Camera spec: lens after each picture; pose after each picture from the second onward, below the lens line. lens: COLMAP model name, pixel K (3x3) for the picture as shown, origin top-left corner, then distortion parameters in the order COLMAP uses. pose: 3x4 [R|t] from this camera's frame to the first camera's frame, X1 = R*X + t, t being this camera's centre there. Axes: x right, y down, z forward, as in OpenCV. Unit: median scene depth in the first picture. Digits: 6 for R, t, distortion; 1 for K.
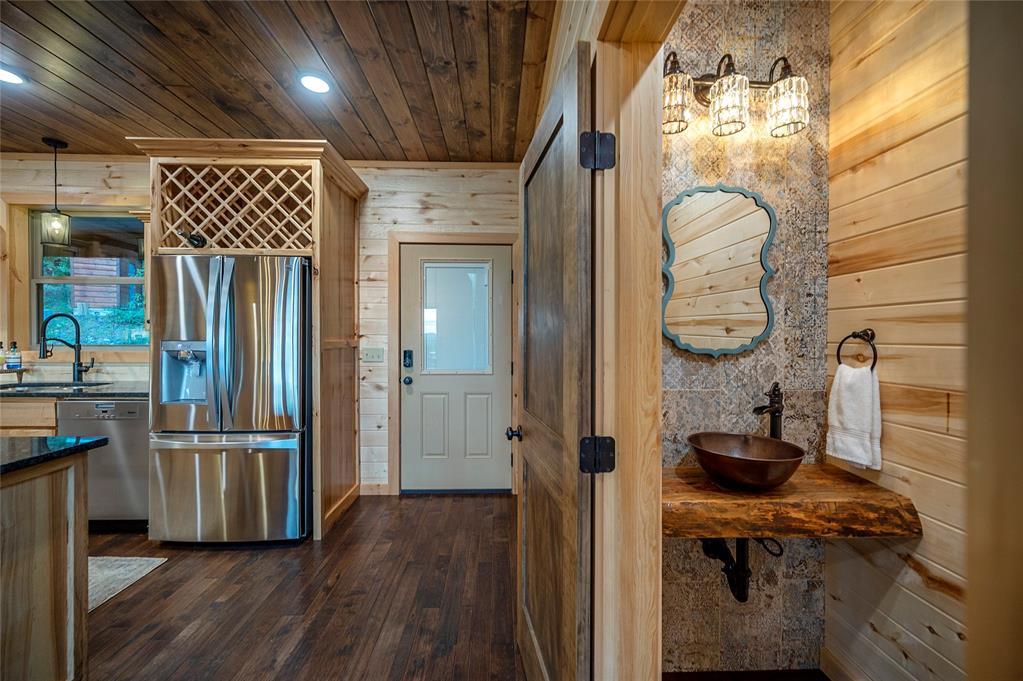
lens RADIAL K [[403.4, 0, 513.2], [0, 403.4, 337.4], [0, 0, 1]] dist [-0.001277, -0.000363]
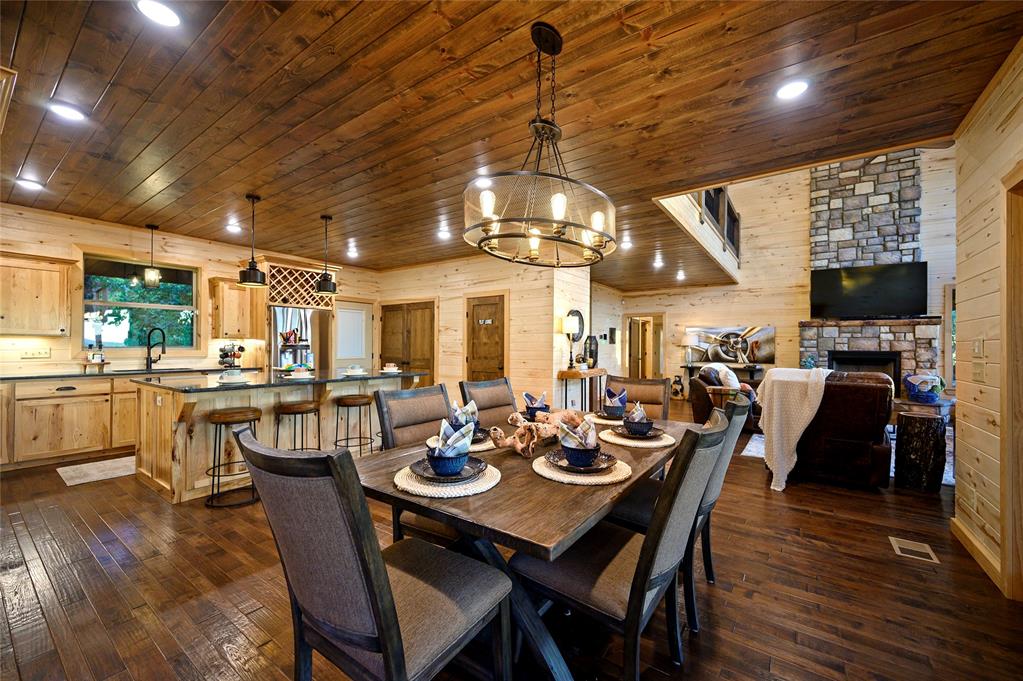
lens RADIAL K [[403.4, 0, 510.6], [0, 403.4, 344.8], [0, 0, 1]] dist [-0.001277, -0.000363]
pose [[0.600464, -0.000040, 0.799652, -1.440450], [-0.000811, 0.999999, 0.000659, 0.009940], [-0.799652, -0.001044, 0.600463, -1.106555]]
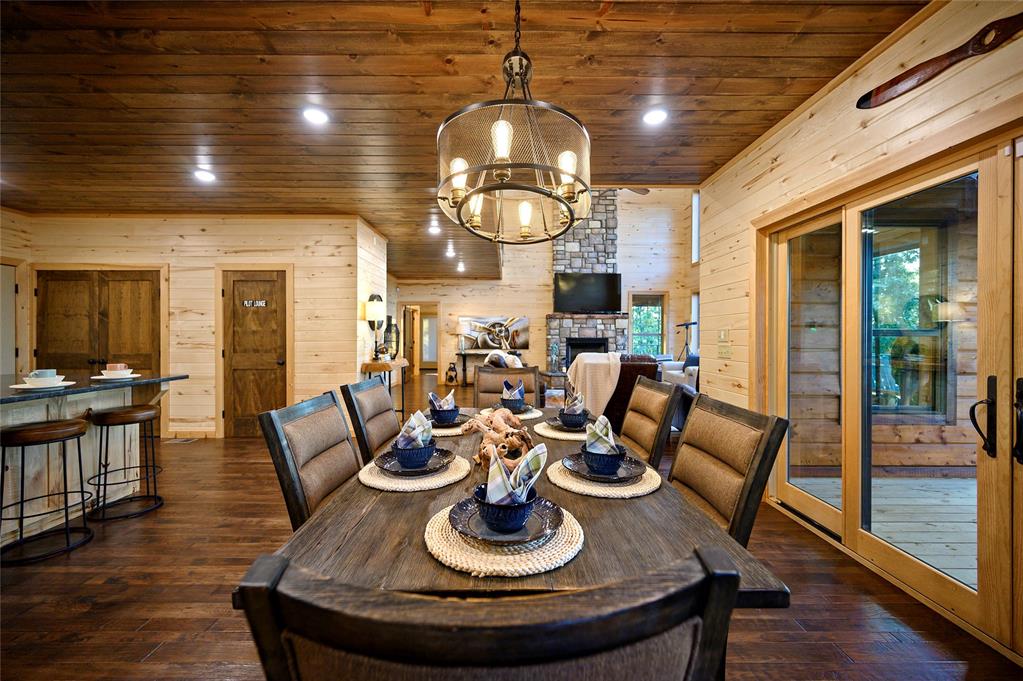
lens RADIAL K [[403.4, 0, 511.8], [0, 403.4, 337.7], [0, 0, 1]] dist [-0.001277, -0.000363]
pose [[0.019645, -0.011021, 0.999746, -1.424704], [0.000518, 0.999939, 0.011013, 0.010022], [-0.999807, 0.000301, 0.019650, -0.831584]]
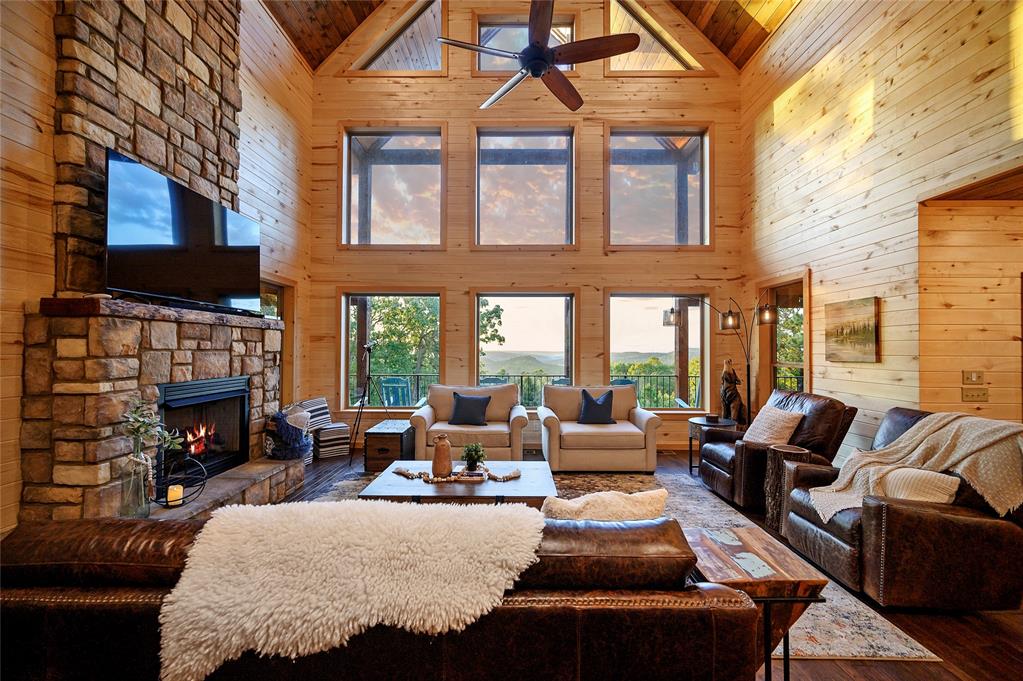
lens RADIAL K [[403.4, 0, 510.8], [0, 403.4, 343.2], [0, 0, 1]] dist [-0.001277, -0.000363]
pose [[-0.999083, -0.010737, 0.041459, 0.772714], [-0.011158, 0.999888, -0.009948, -0.047445], [-0.041347, -0.010401, -0.999091, -0.316277]]
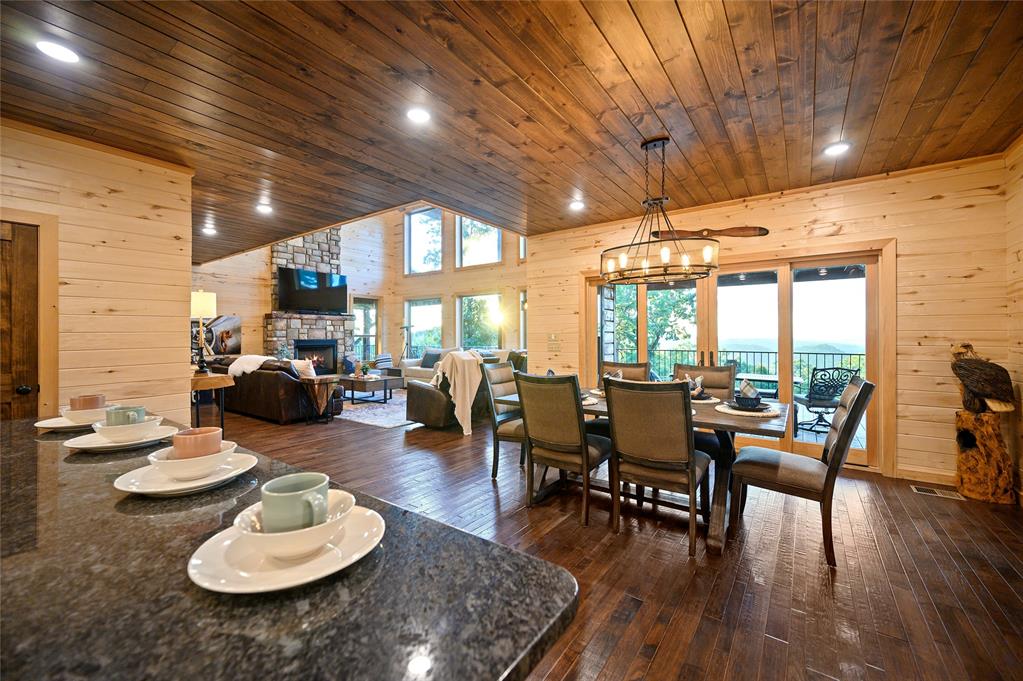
lens RADIAL K [[403.4, 0, 511.8], [0, 403.4, 334.1], [0, 0, 1]] dist [-0.001277, -0.000363]
pose [[-0.792942, -0.000827, 0.609297, -1.254287], [-0.000062, 0.999999, 0.001277, 0.002541], [-0.609297, 0.000975, -0.792941, 0.094277]]
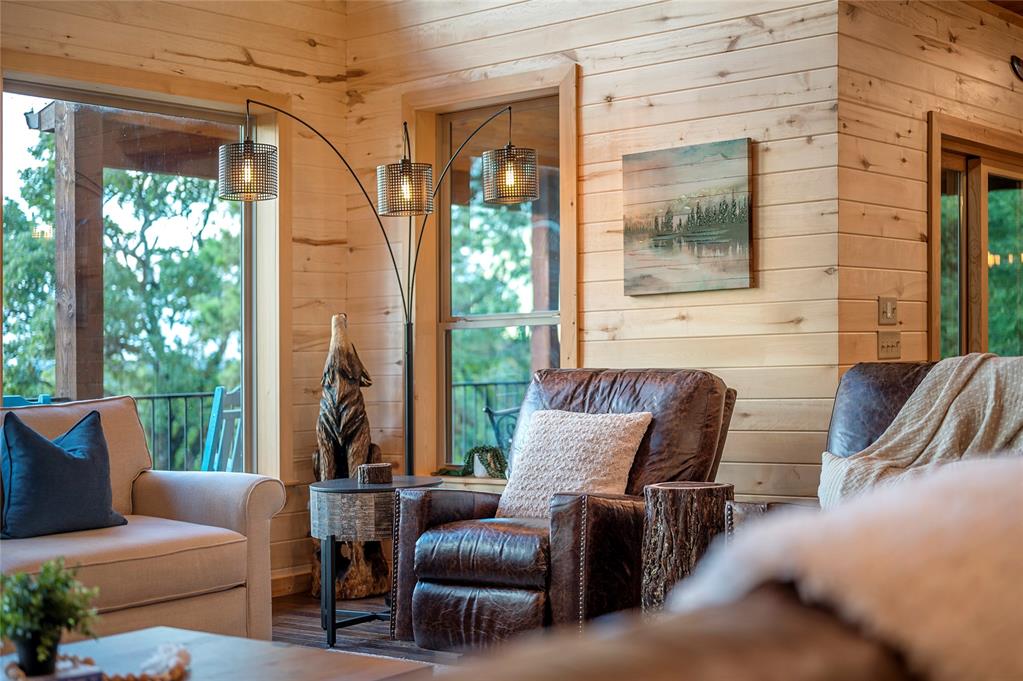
lens RADIAL K [[1481.0, 0, 511.2], [0, 1481.0, 342.9], [0, 0, 1]] dist [0.006189, 0.000000]
pose [[-0.661583, 0.001210, -0.749871, 1.376261], [0.016021, 0.999793, -0.012522, 0.072207], [0.749701, -0.020298, -0.661466, -0.498150]]
